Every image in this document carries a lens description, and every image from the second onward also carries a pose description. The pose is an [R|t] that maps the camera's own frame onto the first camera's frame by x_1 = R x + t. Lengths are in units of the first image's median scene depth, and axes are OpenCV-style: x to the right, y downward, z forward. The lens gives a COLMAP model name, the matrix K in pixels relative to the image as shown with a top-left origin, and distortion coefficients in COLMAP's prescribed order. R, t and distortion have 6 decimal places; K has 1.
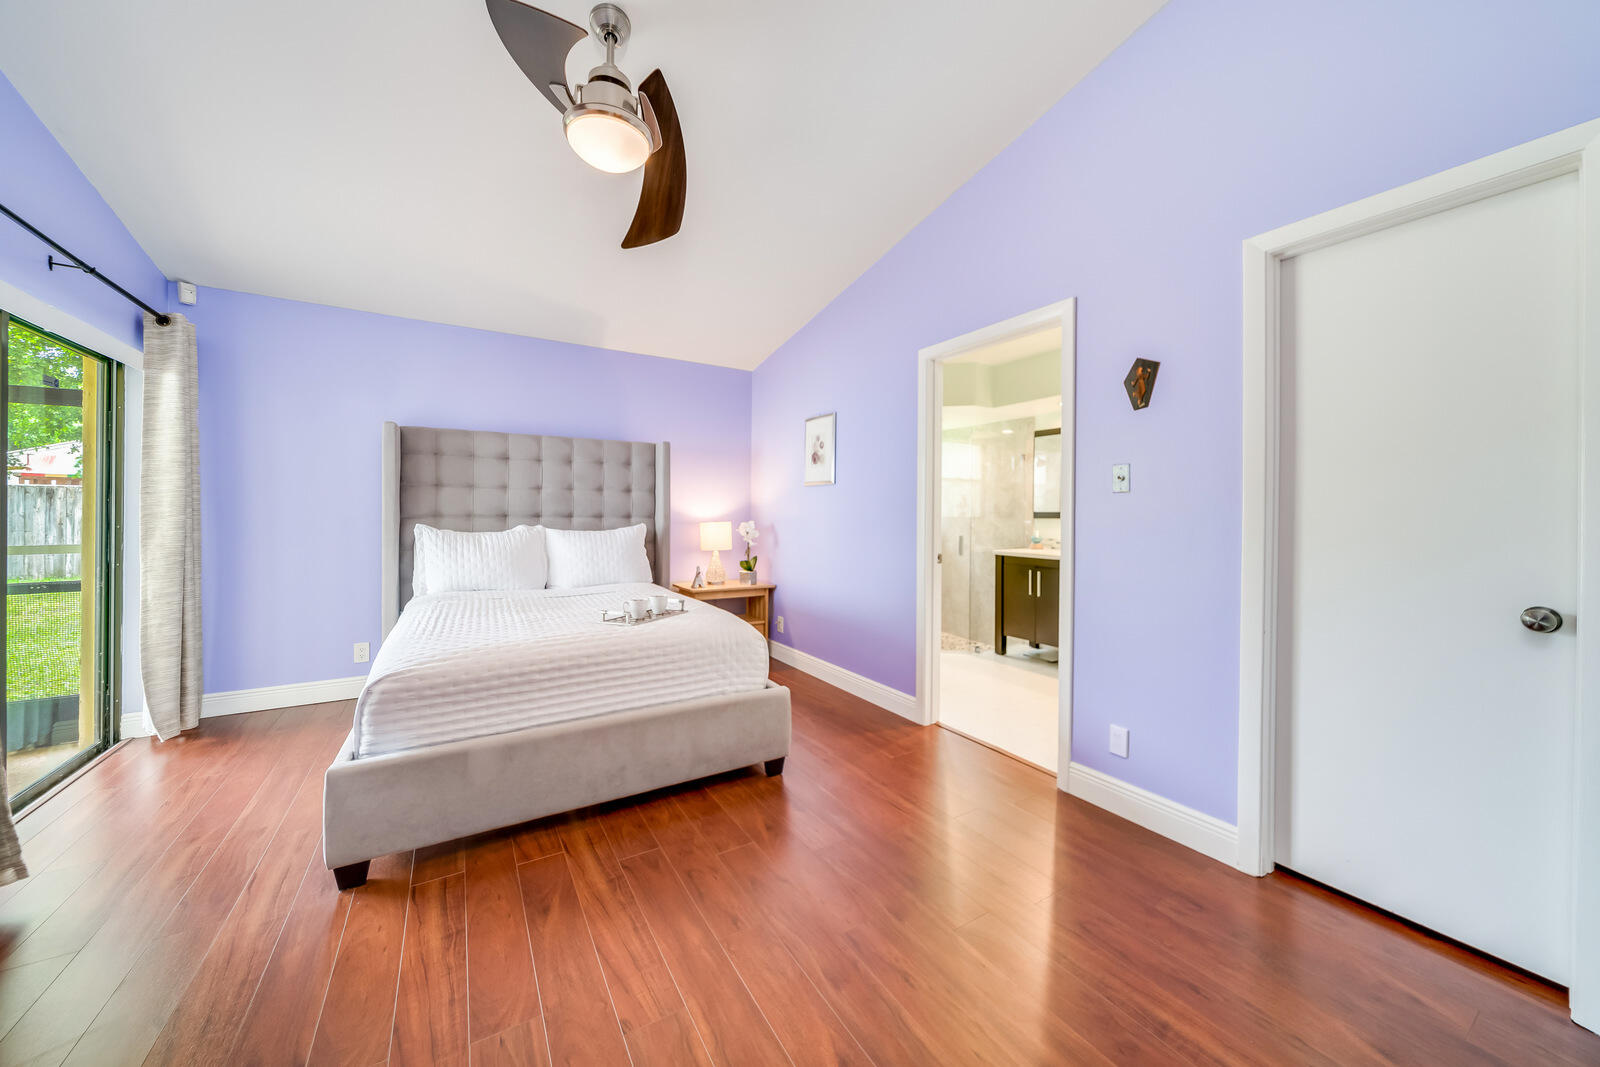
lens RADIAL K [[559.3, 0, 803.4], [0, 559.3, 515.8], [0, 0, 1]] dist [-0.003603, -0.000261]
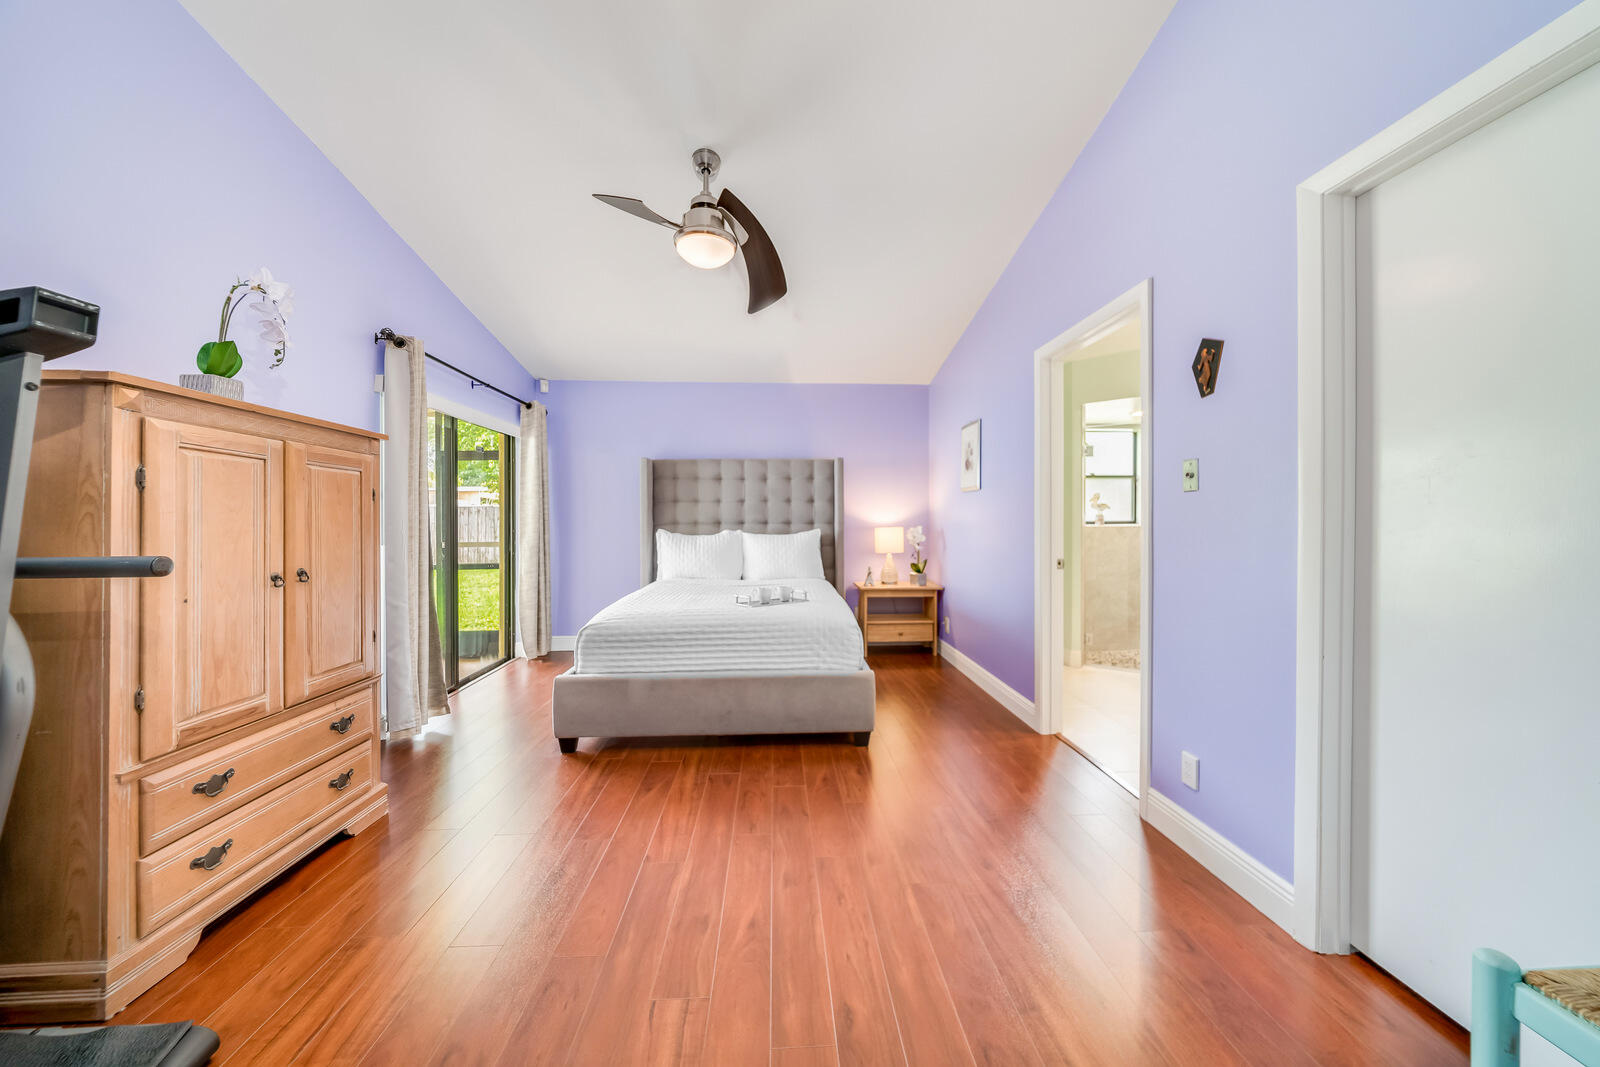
lens RADIAL K [[555.0, 0, 807.7], [0, 555.0, 520.6], [0, 0, 1]] dist [-0.002144, -0.000341]
pose [[0.878512, -0.009768, -0.477621, 0.279400], [0.008074, 0.999952, -0.005599, 0.003312], [0.477652, 0.001062, 0.878548, -0.040952]]
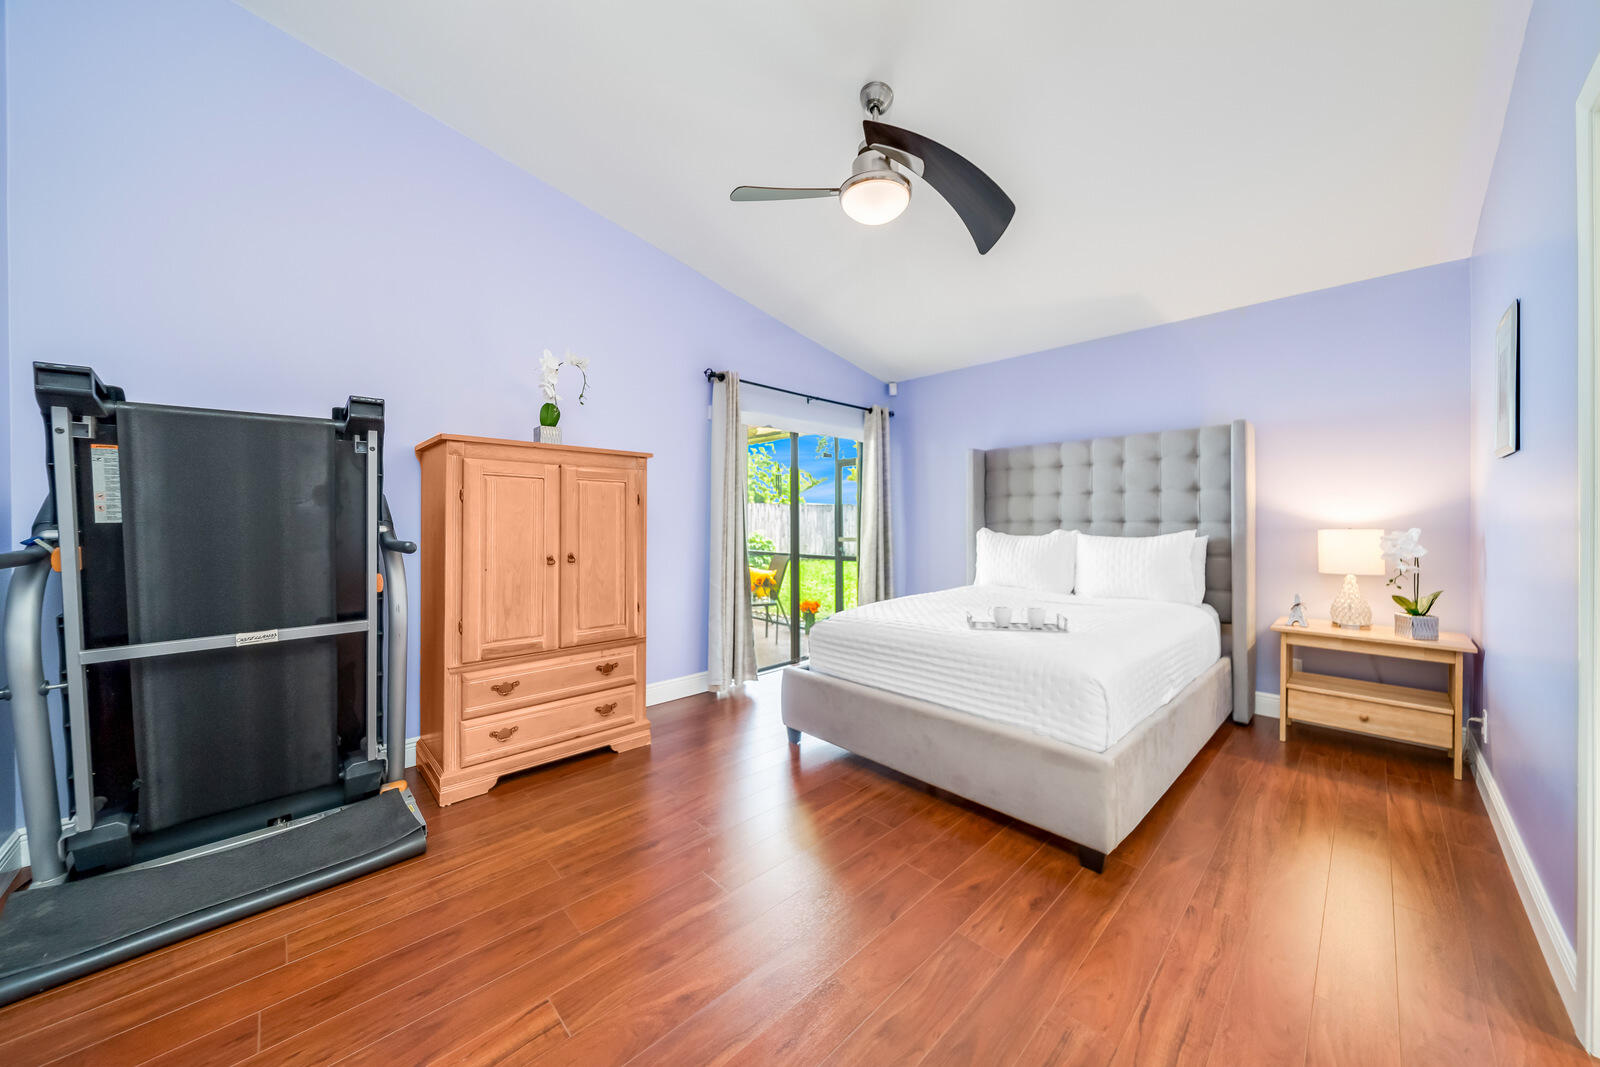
lens RADIAL K [[561.6, 0, 808.1], [0, 561.6, 523.1], [0, 0, 1]] dist [-0.001420, -0.000182]
pose [[0.213744, -0.001479, -0.976889, 0.414871], [0.003238, 0.999994, -0.000805, 0.002746], [0.976884, -0.002991, 0.213748, 0.330157]]
